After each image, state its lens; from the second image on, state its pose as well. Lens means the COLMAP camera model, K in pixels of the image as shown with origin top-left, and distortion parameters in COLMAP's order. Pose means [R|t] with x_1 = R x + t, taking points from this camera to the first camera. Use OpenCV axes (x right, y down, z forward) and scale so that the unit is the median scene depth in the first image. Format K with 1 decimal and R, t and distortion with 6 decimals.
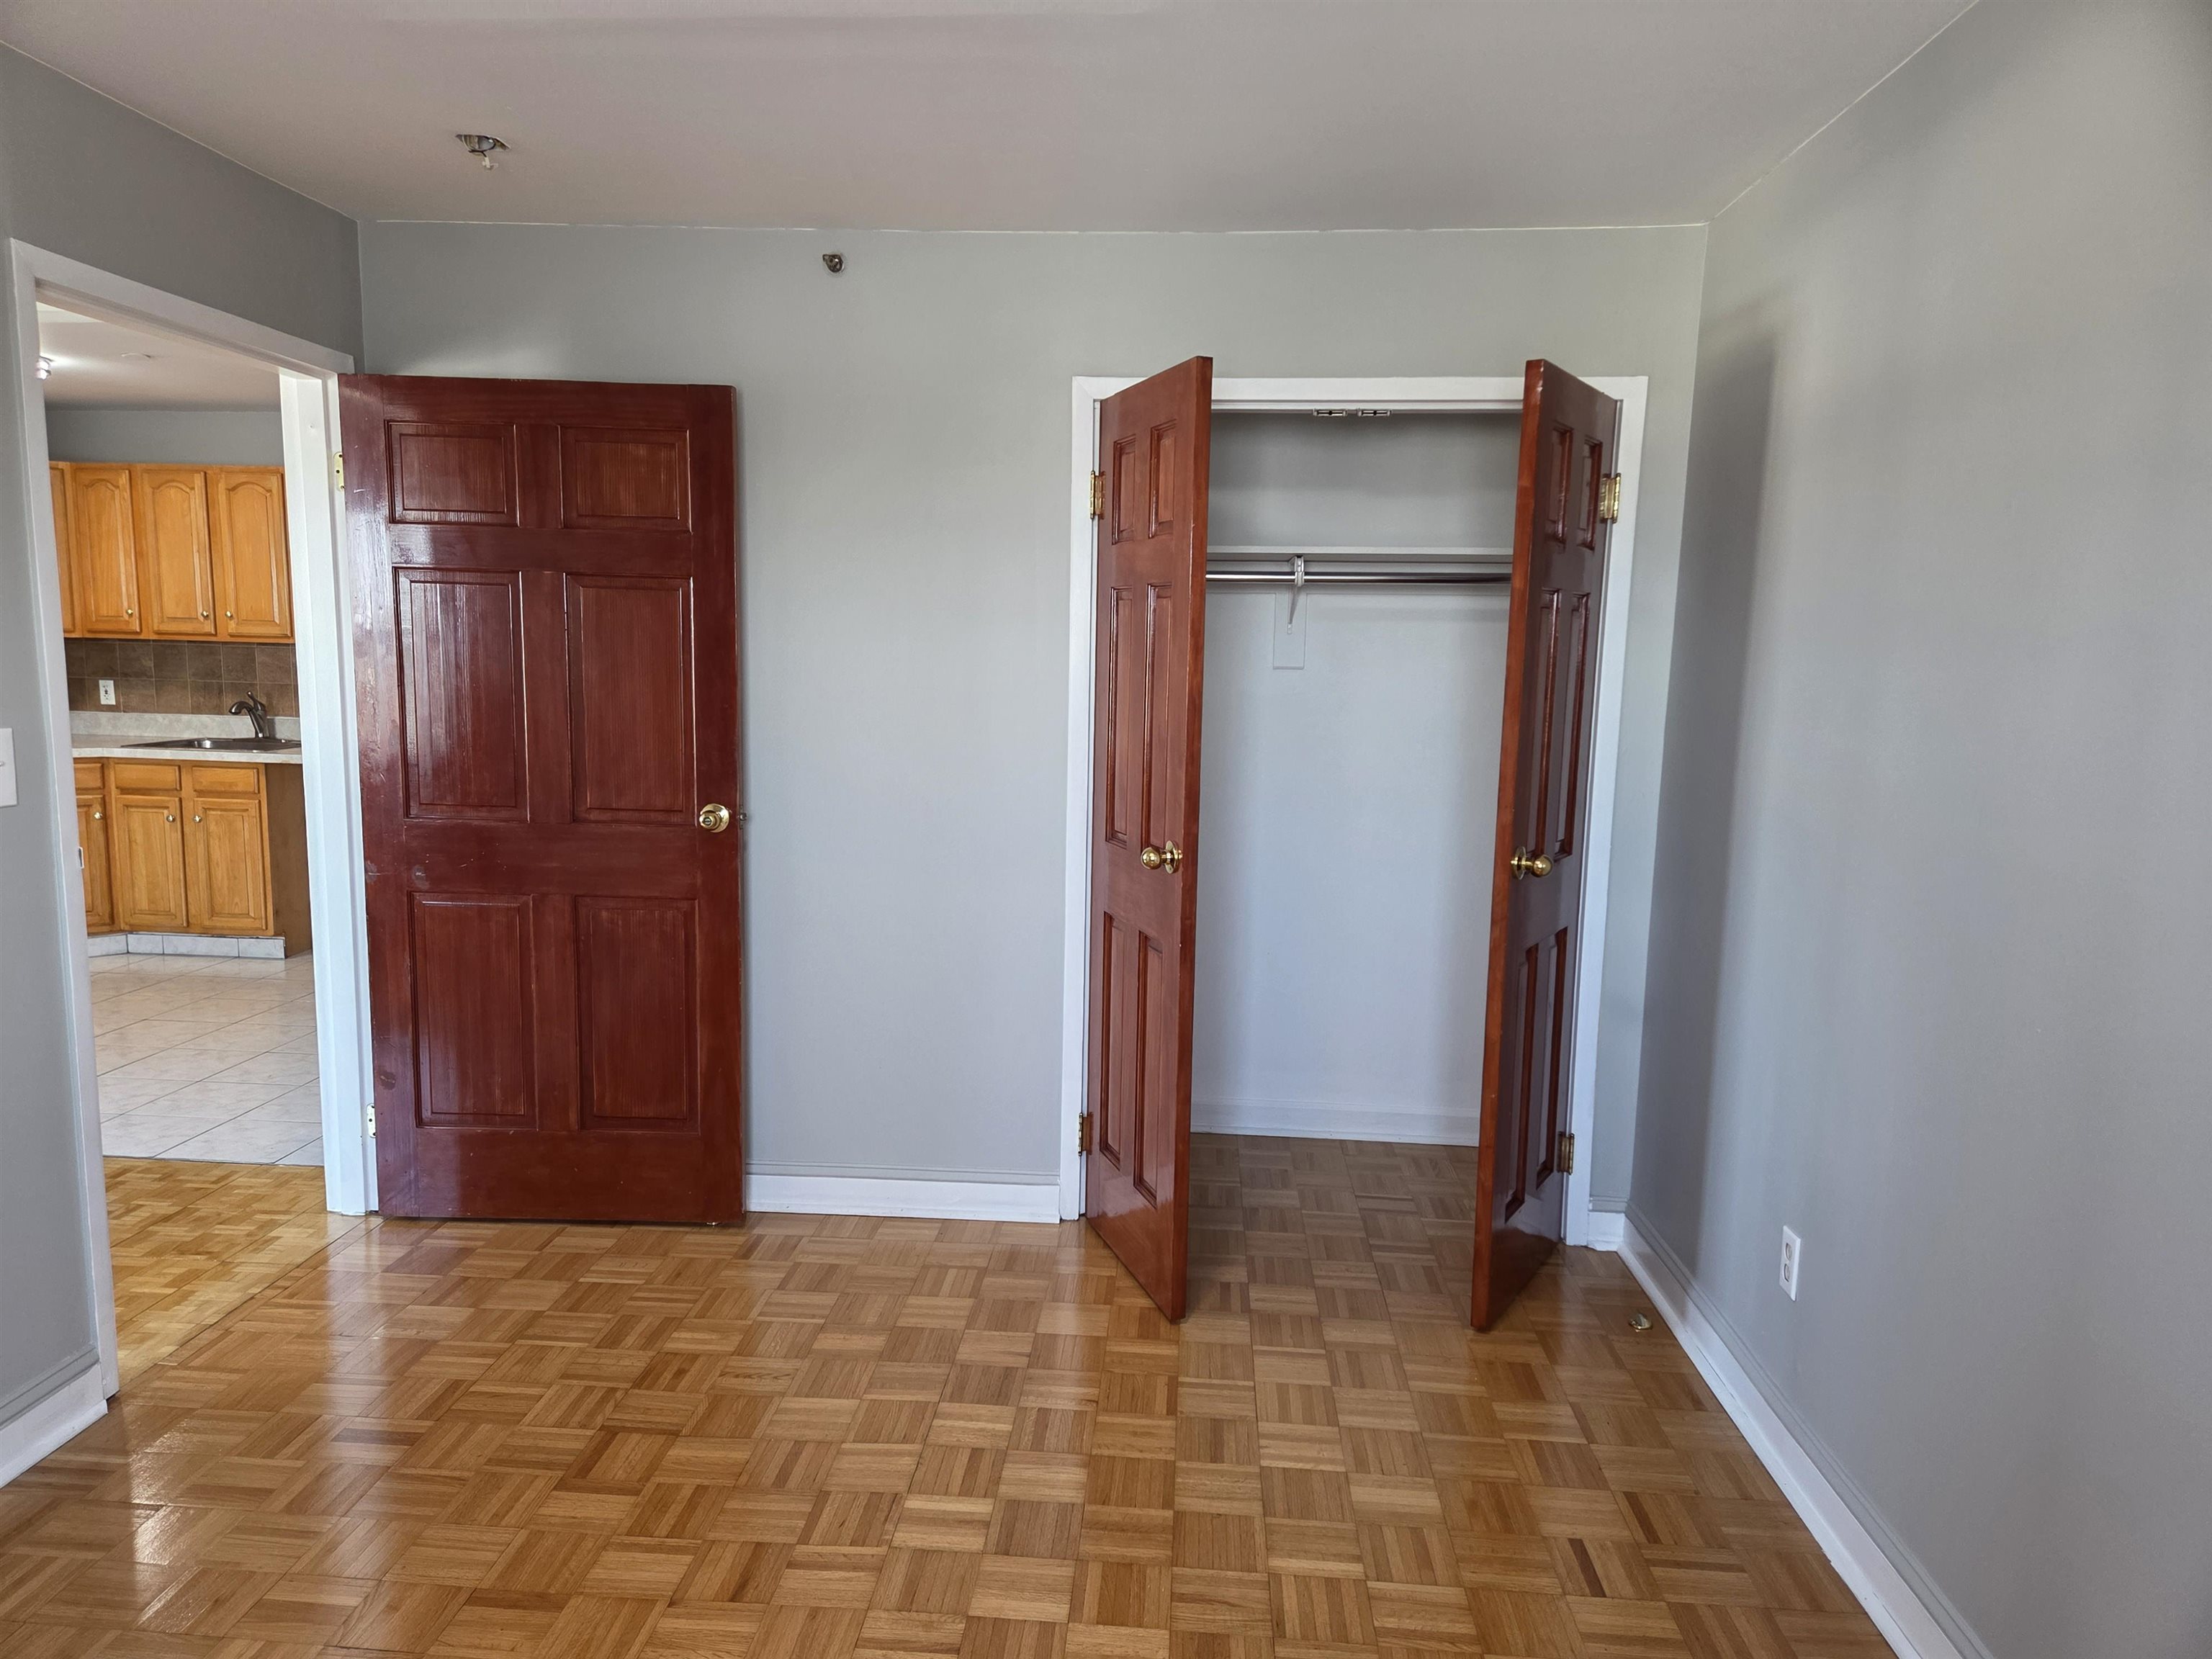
lens RADIAL K [[1438.9, 0, 1094.5], [0, 1438.9, 845.5], [0, 0, 1]] dist [0.087804, 0.000156]
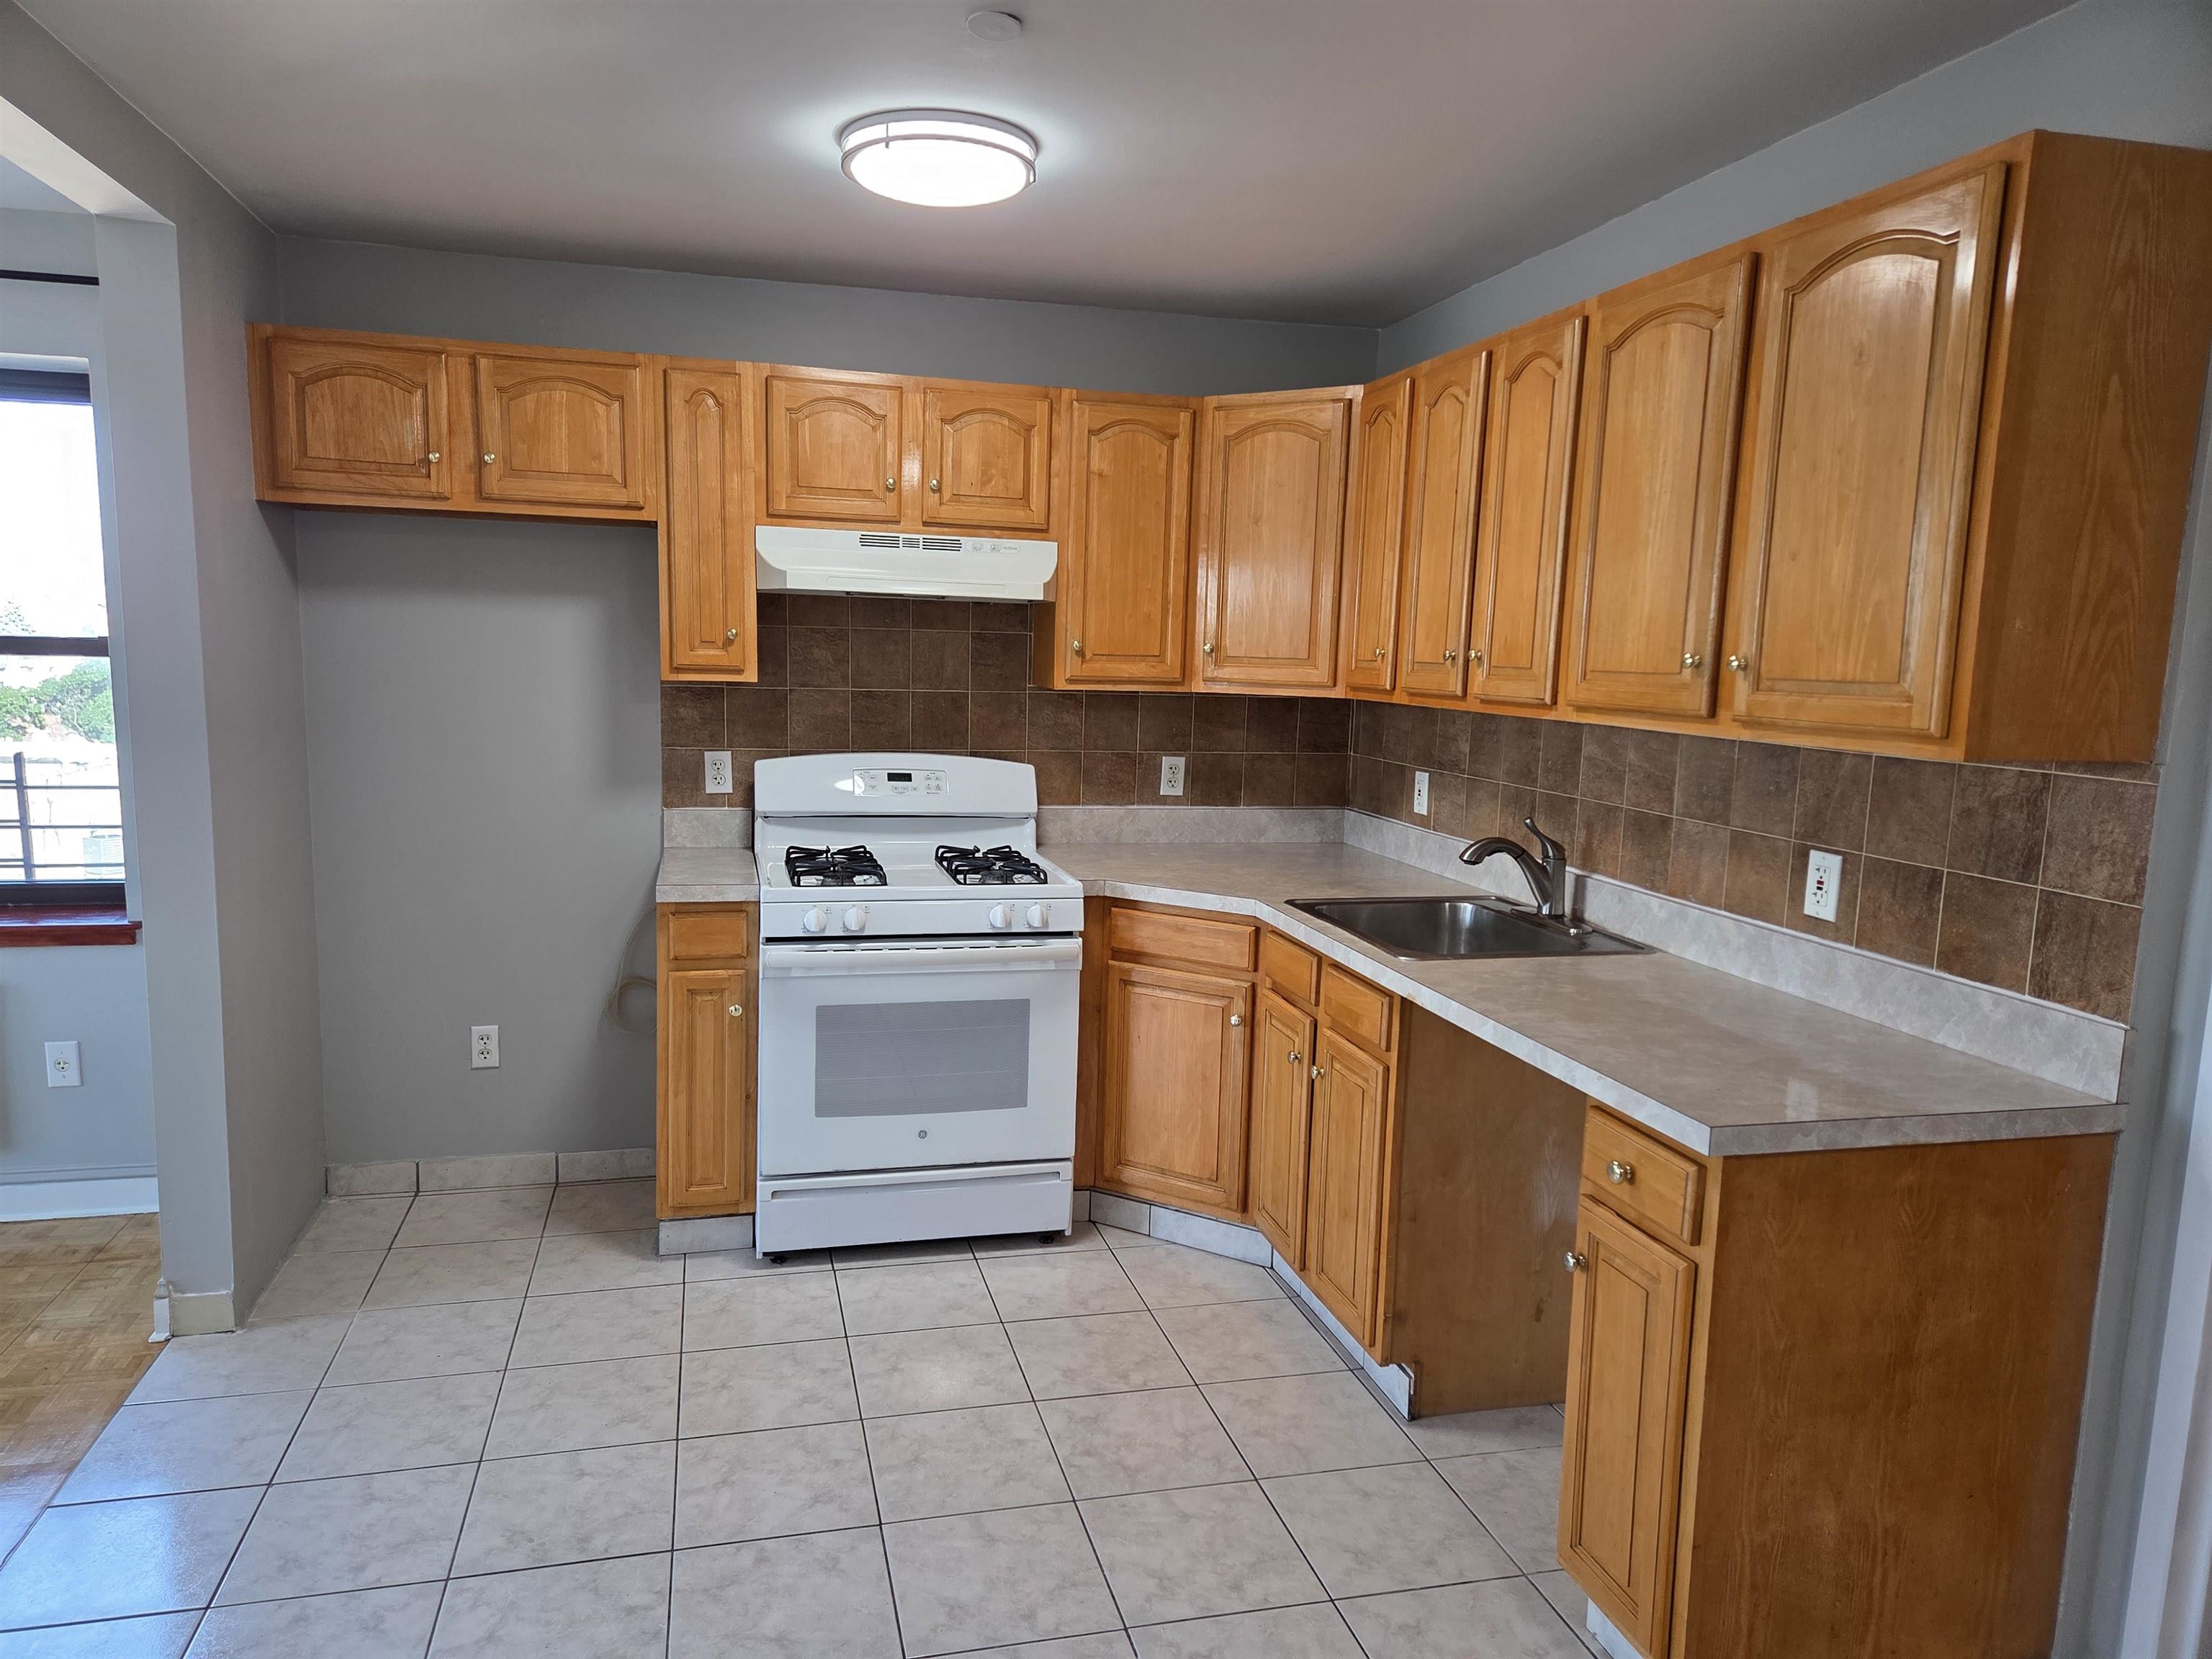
lens RADIAL K [[1438.9, 0, 1094.5], [0, 1438.9, 845.5], [0, 0, 1]] dist [0.087804, 0.000156]
pose [[0.322584, 0.131438, -0.937370, -0.185395], [-0.162733, 0.983268, 0.081871, -0.113509], [0.932447, 0.126131, 0.338576, 0.734374]]
